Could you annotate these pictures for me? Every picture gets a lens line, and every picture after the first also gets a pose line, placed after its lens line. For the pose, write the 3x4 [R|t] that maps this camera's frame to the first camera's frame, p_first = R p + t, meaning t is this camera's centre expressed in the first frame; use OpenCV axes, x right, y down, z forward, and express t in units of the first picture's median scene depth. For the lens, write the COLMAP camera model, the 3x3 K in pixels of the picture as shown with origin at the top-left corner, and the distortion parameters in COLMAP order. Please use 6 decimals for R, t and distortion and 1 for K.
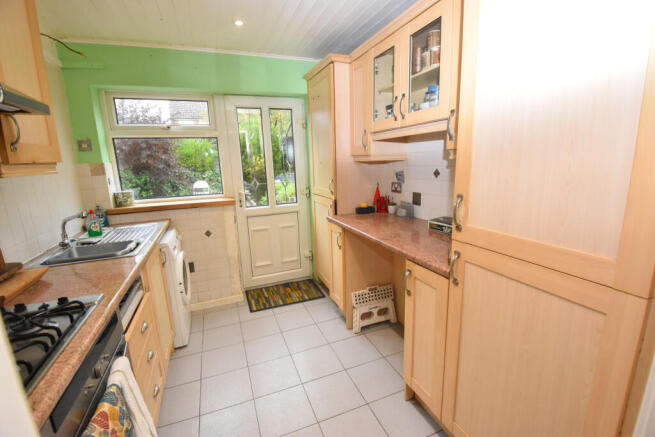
lens RADIAL K [[289.4, 0, 327.5], [0, 289.4, 218.5], [0, 0, 1]] dist [-0.041280, -0.001086]
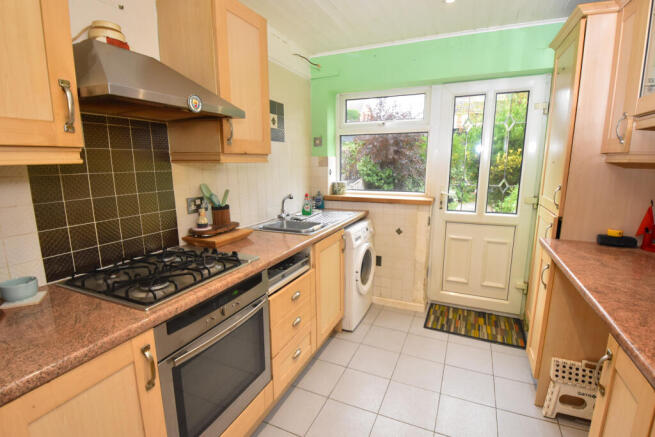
lens RADIAL K [[307.0, 0, 315.7], [0, 307.0, 217.2], [0, 0, 1]] dist [-0.000095, -0.026929]
pose [[0.669970, 0.155661, -0.725886, 0.141491], [-0.160598, 0.985007, 0.063000, -0.015066], [0.724809, 0.074368, 0.684924, 0.081864]]
